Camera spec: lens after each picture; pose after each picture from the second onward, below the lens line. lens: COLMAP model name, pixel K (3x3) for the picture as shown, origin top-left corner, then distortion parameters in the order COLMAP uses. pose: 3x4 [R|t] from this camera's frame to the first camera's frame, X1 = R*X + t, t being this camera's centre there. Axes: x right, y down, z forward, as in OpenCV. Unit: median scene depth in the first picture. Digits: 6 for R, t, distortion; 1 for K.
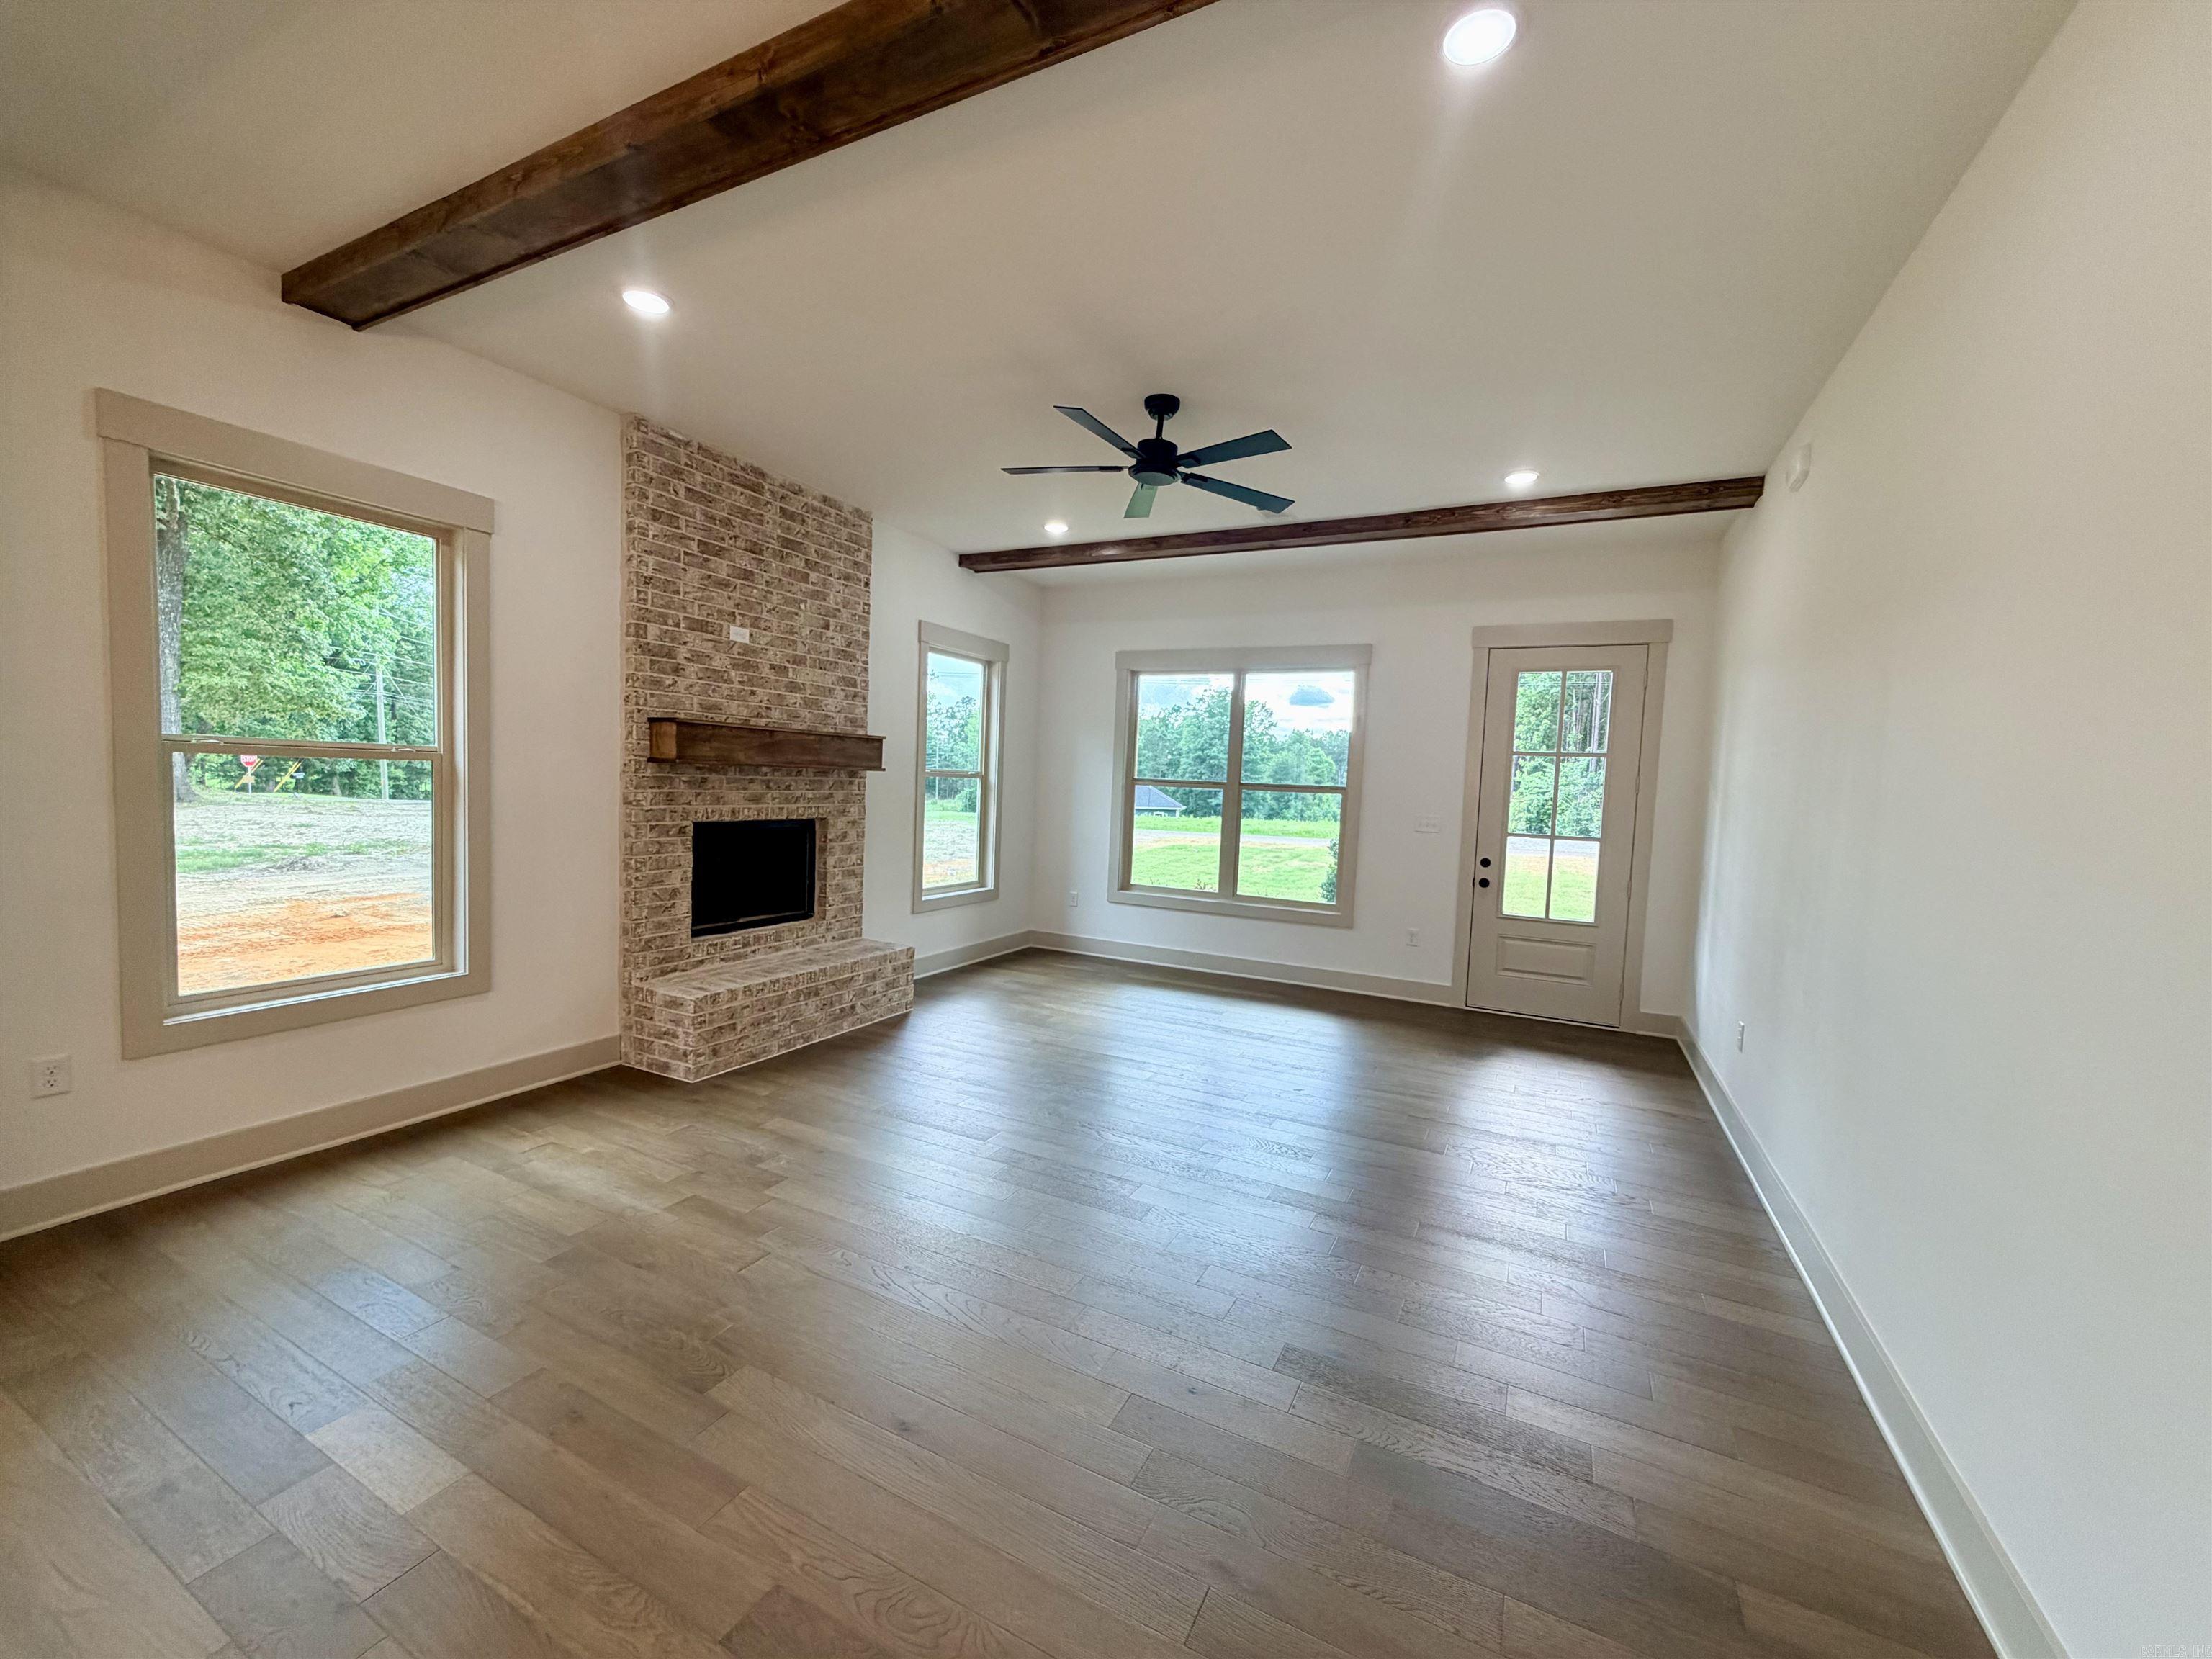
lens RADIAL K [[880.2, 0, 1100.0], [0, 880.2, 835.1], [0, 0, 1]] dist [-0.000840, 0.000546]
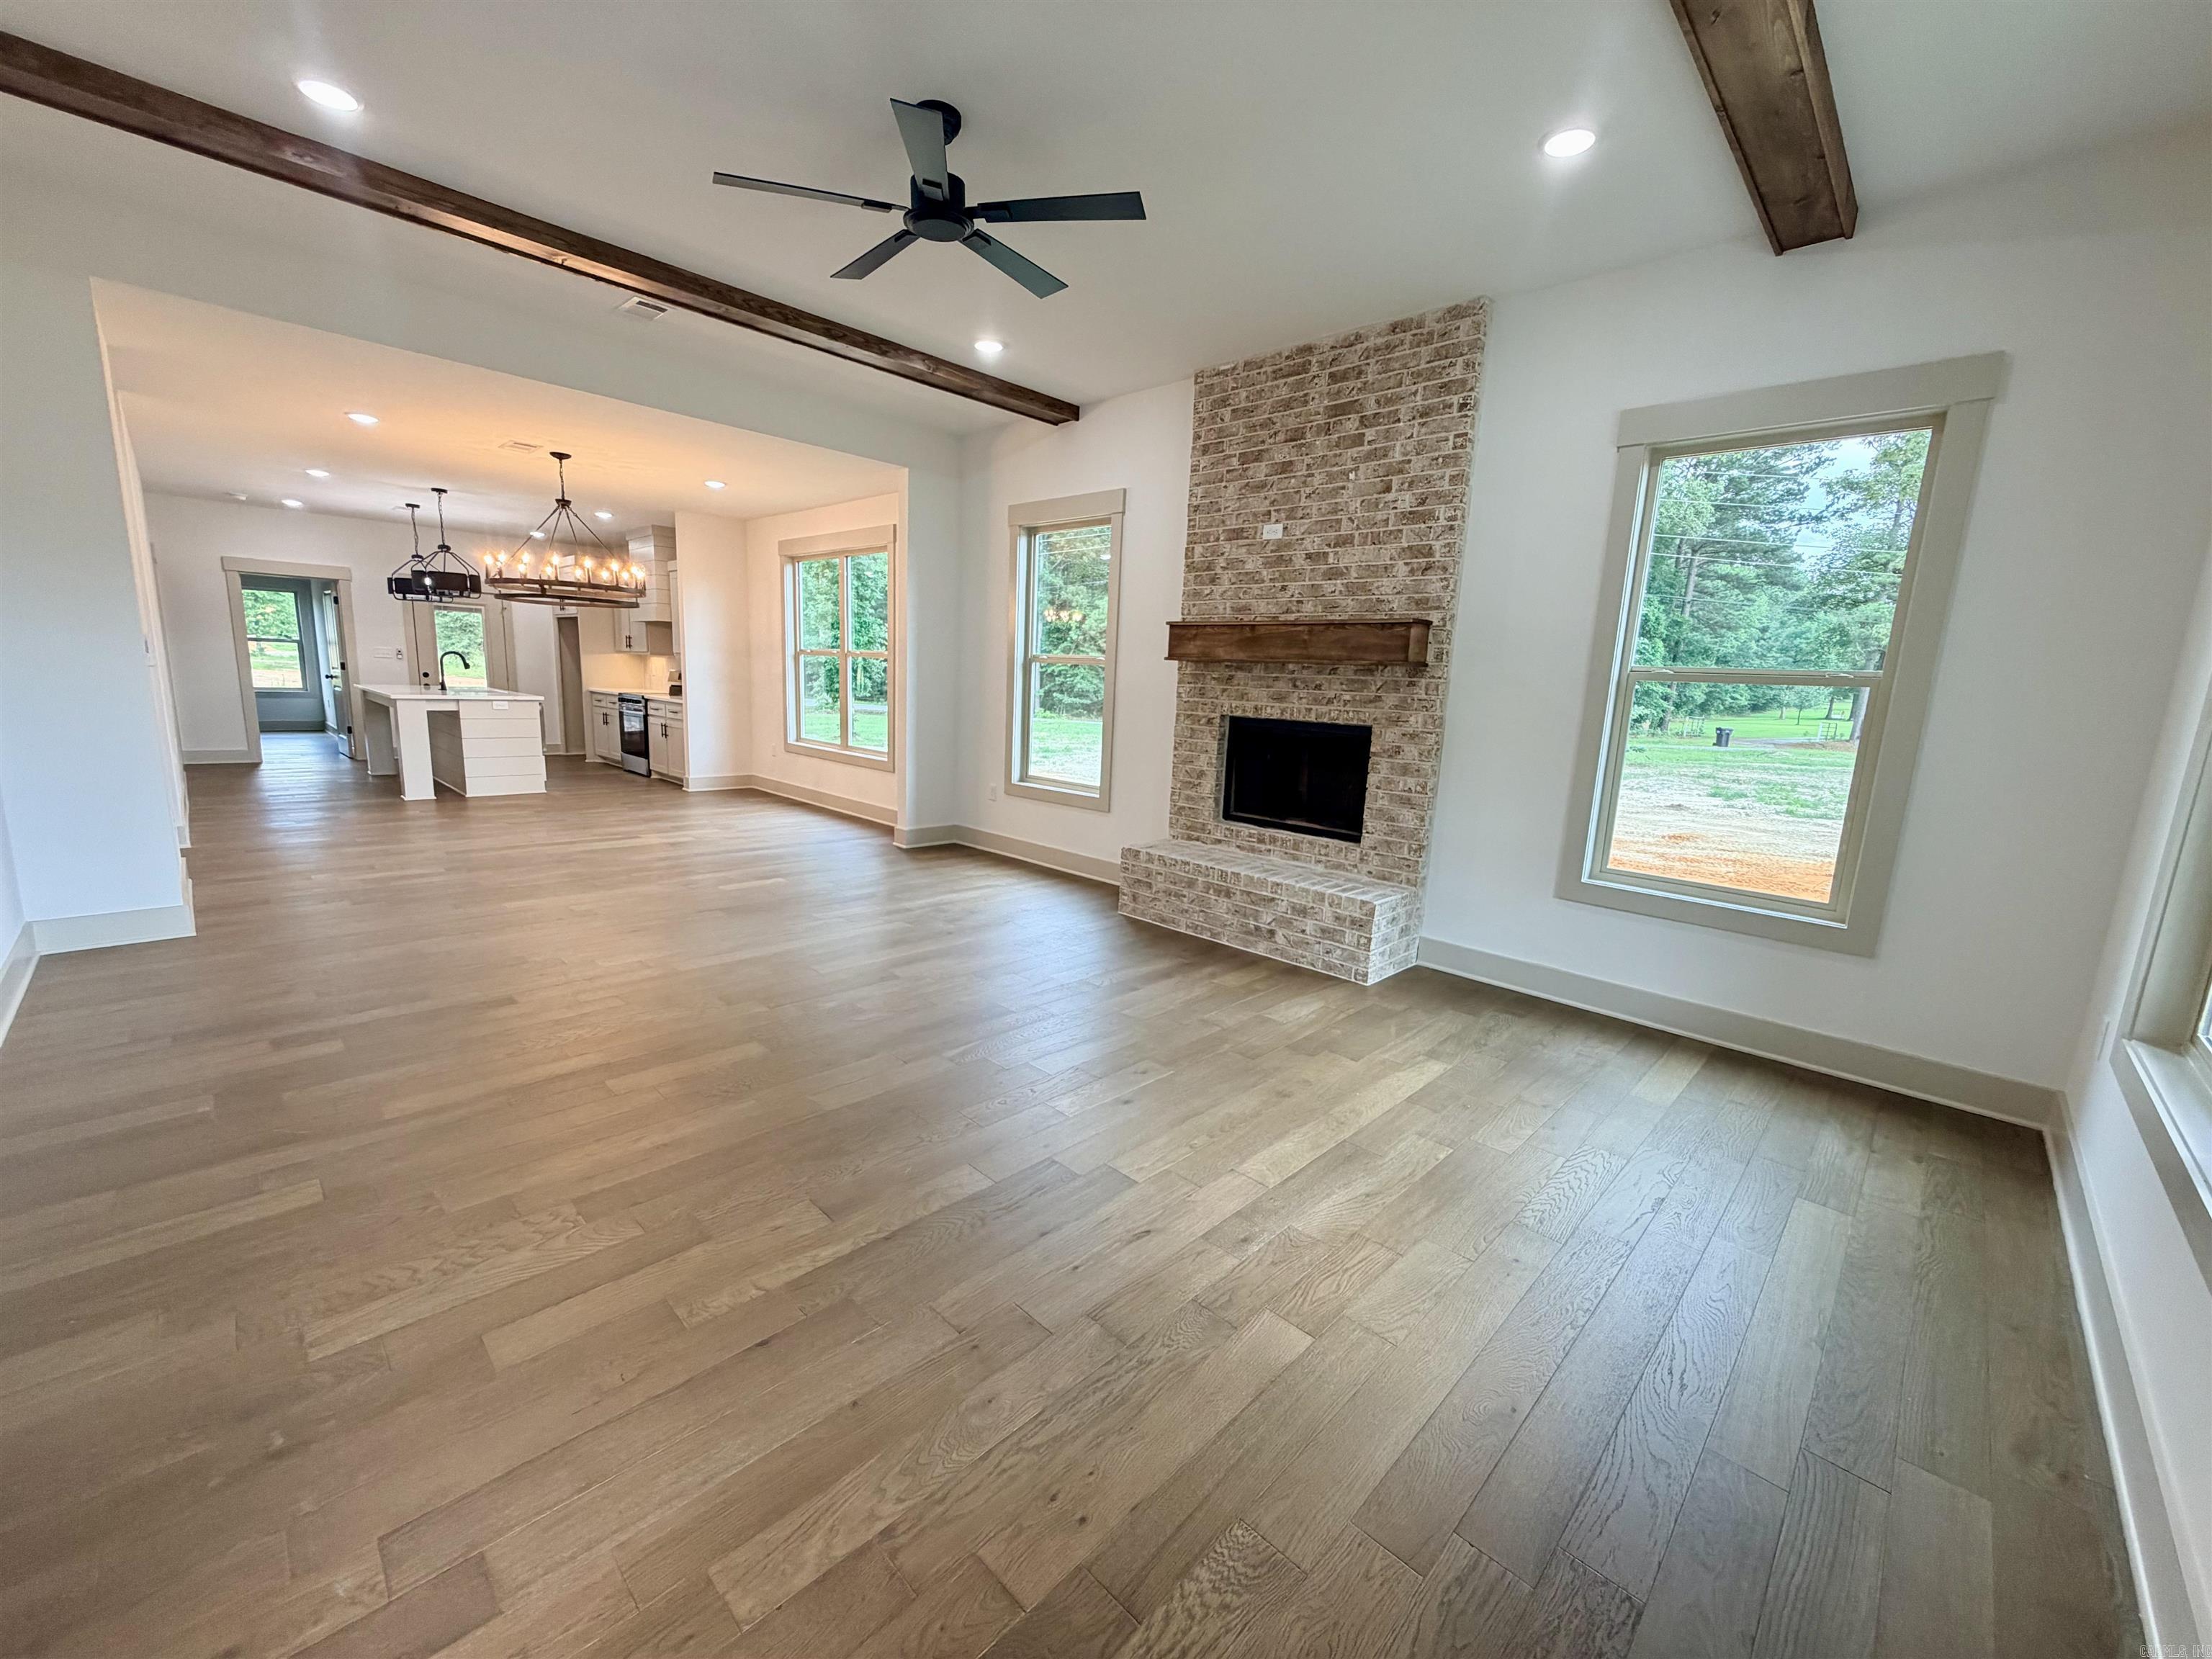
lens RADIAL K [[880.2, 0, 1100.0], [0, 880.2, 835.1], [0, 0, 1]] dist [-0.000840, 0.000546]
pose [[-0.292463, 0.116160, -0.949195, 0.625110], [-0.116136, 0.980933, 0.155828, -0.019977], [0.949198, 0.155810, -0.273396, 1.103525]]
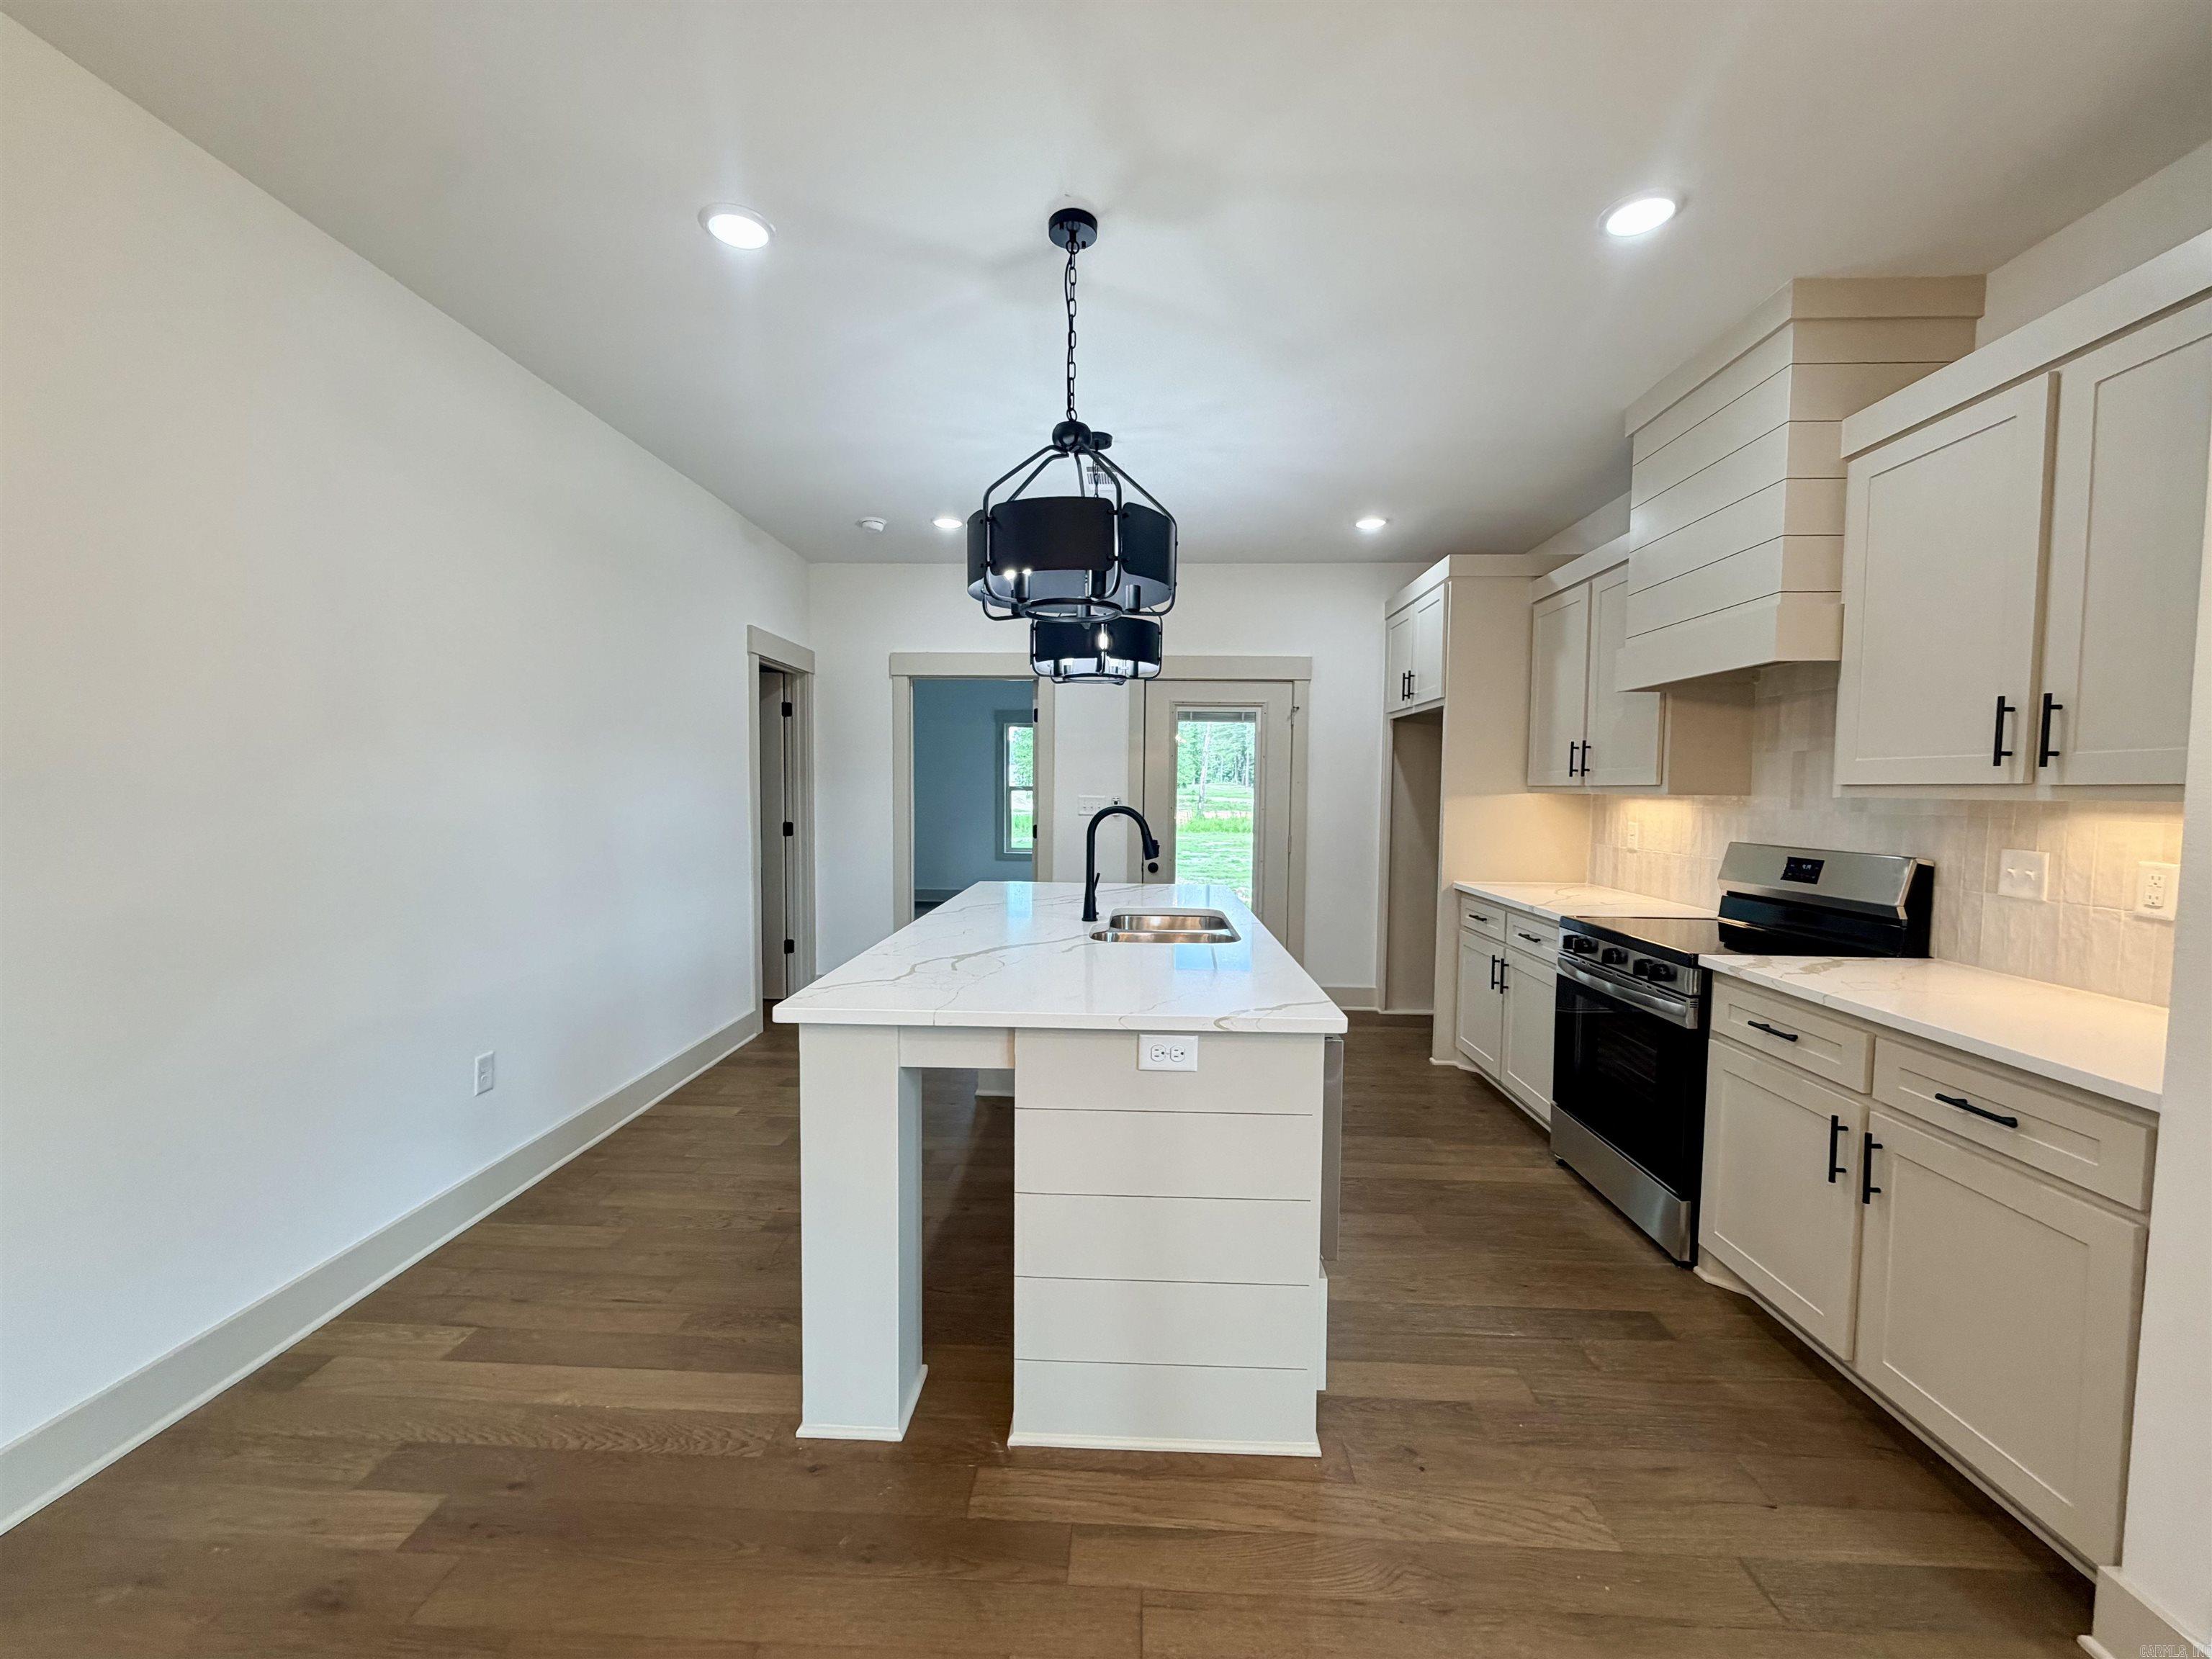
lens RADIAL K [[880.2, 0, 1100.0], [0, 880.2, 835.1], [0, 0, 1]] dist [-0.000840, 0.000546]
pose [[-0.907122, -0.026030, -0.420063, -0.501466], [-0.072902, 0.992716, 0.095916, 0.009323], [0.414506, 0.117631, -0.902412, -0.196114]]
